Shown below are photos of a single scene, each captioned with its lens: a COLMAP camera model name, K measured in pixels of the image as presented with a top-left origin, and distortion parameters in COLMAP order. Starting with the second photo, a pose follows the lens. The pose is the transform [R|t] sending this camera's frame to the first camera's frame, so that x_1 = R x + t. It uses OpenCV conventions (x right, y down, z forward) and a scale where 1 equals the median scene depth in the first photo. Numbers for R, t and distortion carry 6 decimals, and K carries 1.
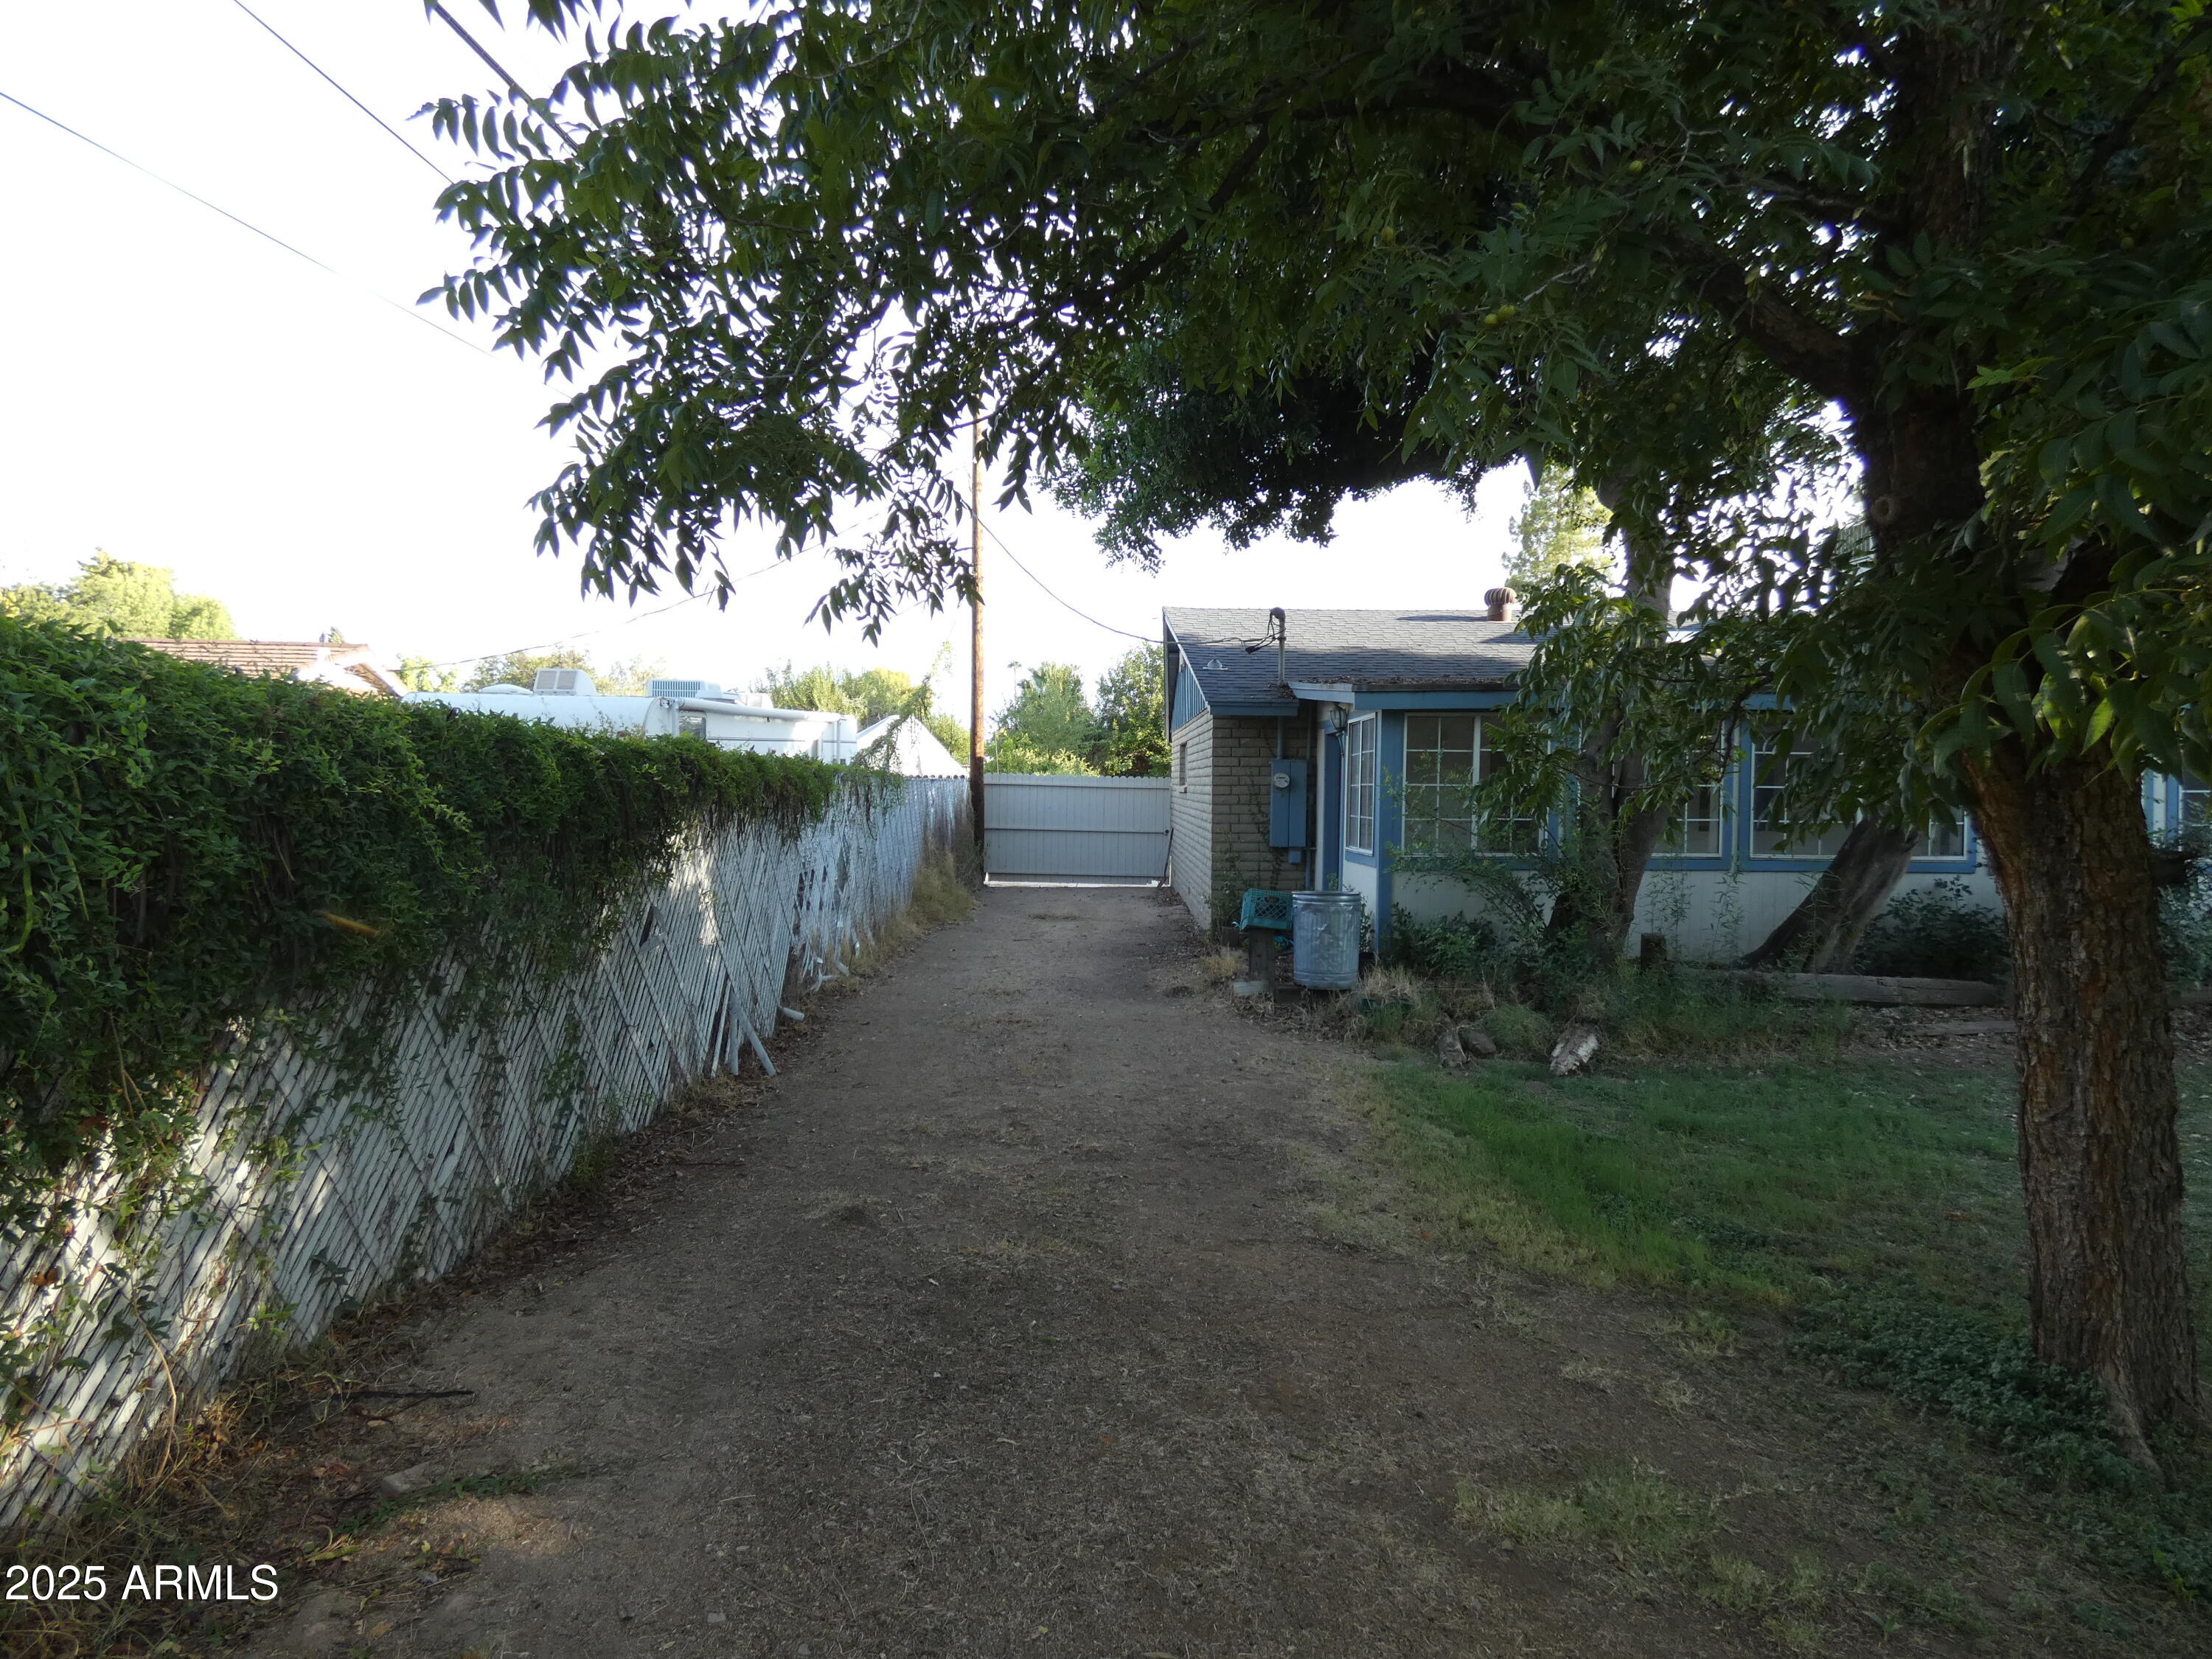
lens RADIAL K [[1327.5, 0, 1107.5], [0, 1327.5, 829.0], [0, 0, 1]] dist [0.017377, 0.001148]
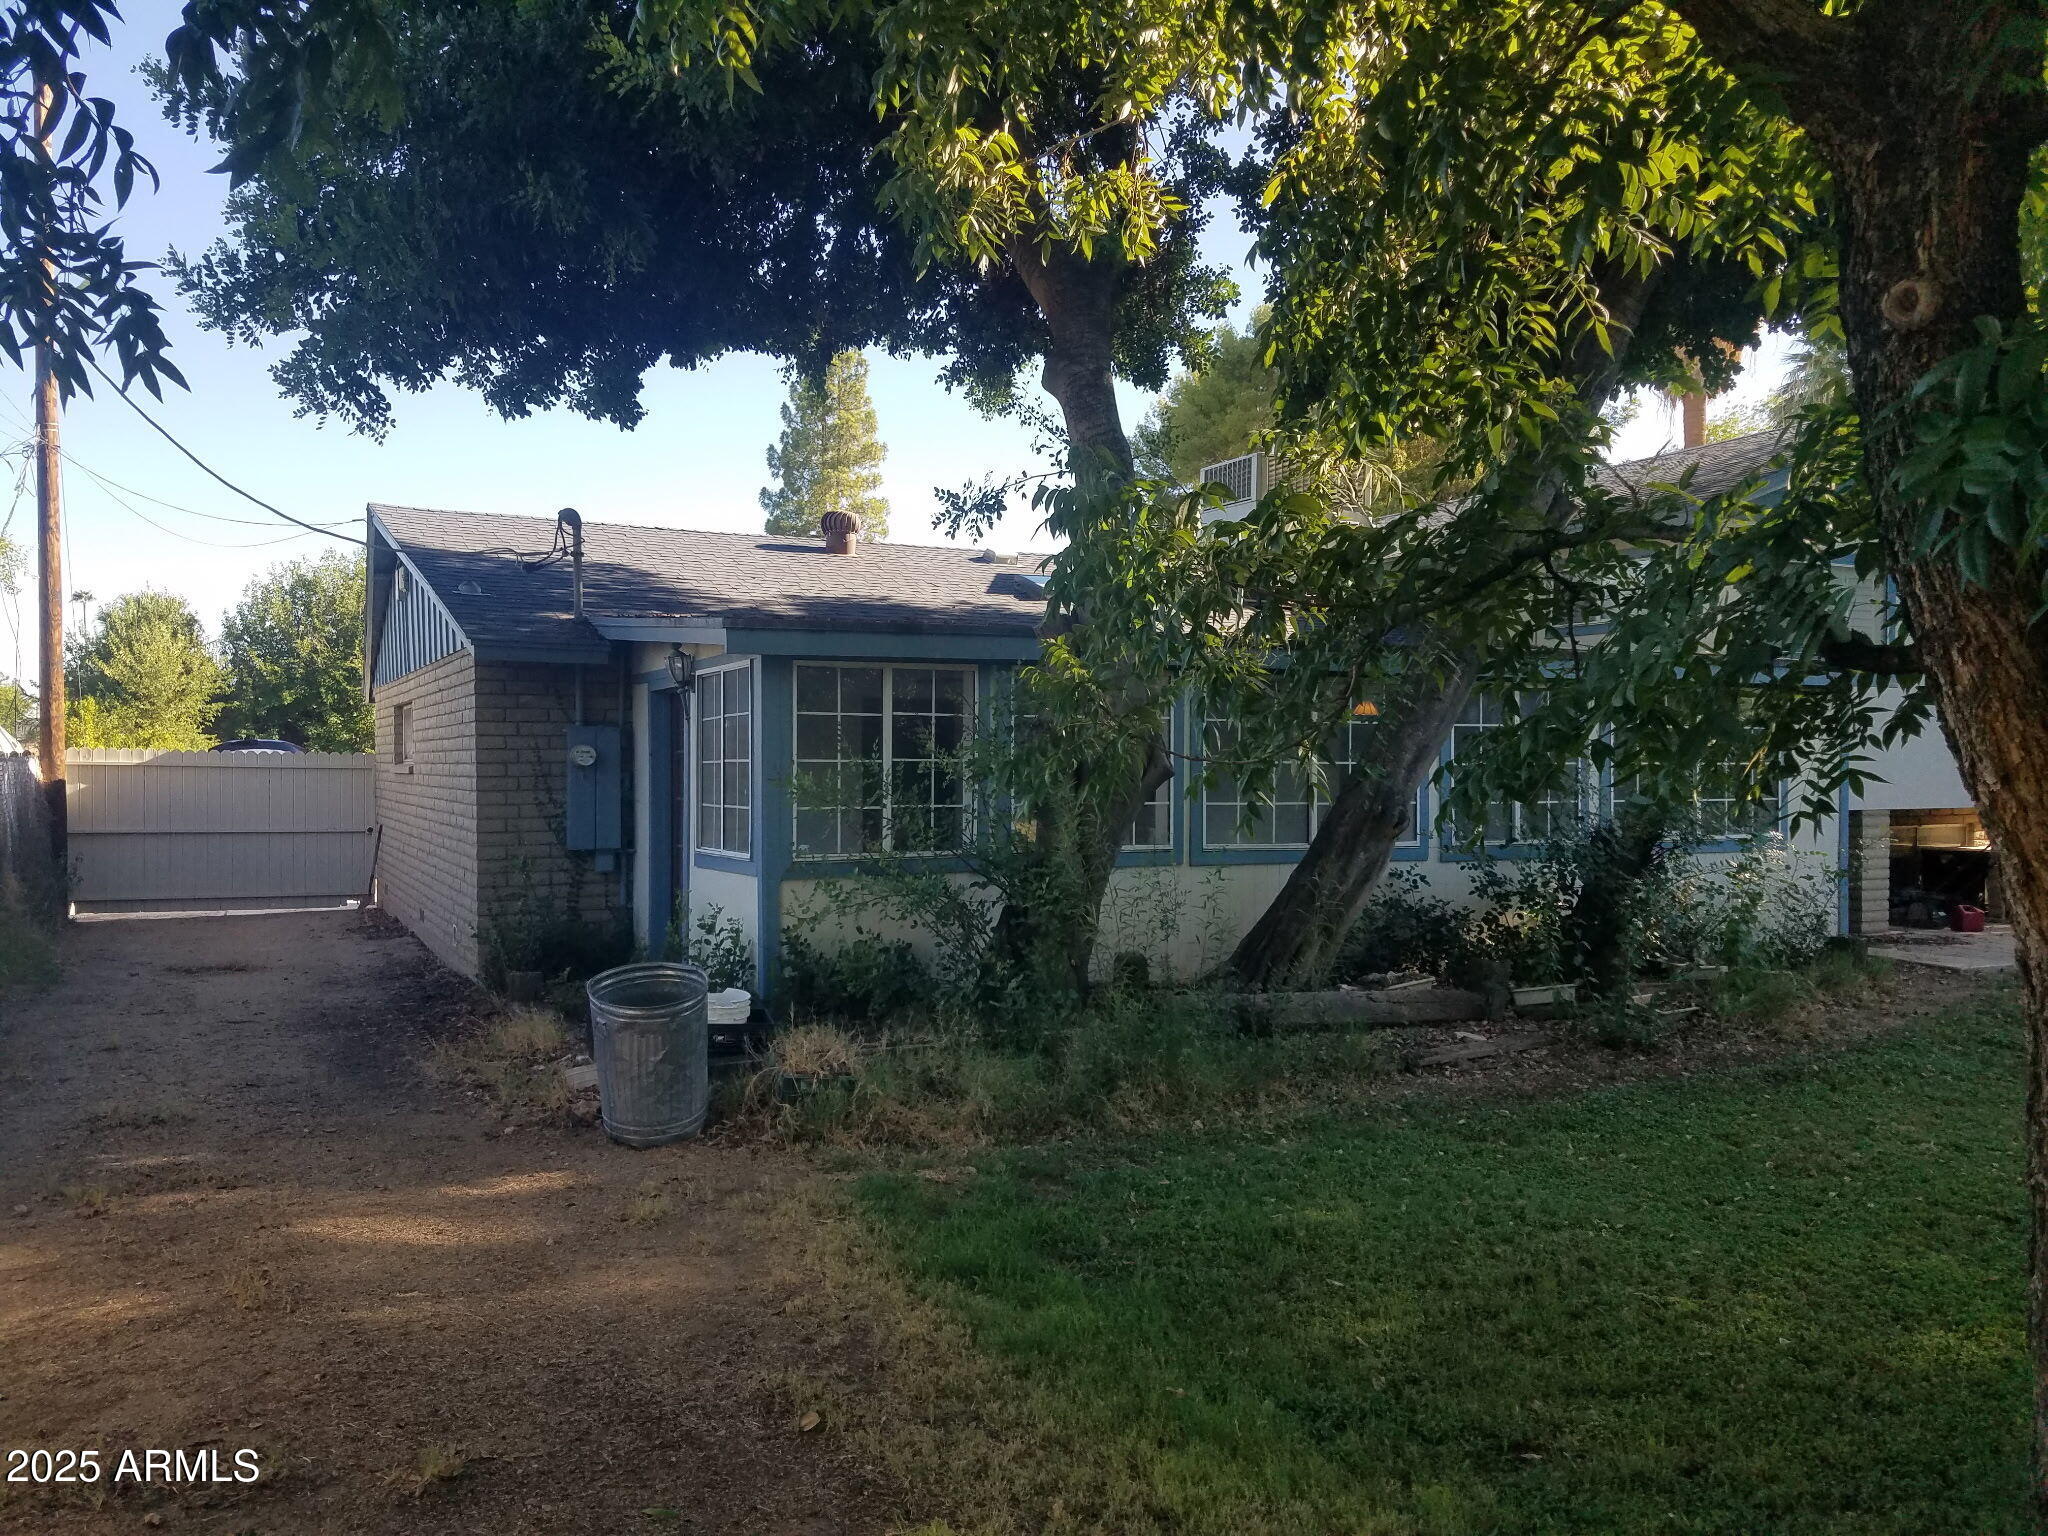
lens RADIAL K [[1620.9, 0, 1026.3], [0, 1620.9, 824.5], [0, 0, 1]] dist [0.075642, -0.014043]
pose [[0.901955, -0.020306, 0.431353, -0.032248], [0.018730, 0.999793, 0.007902, -0.002778], [-0.431424, 0.000952, 0.902149, 0.125324]]
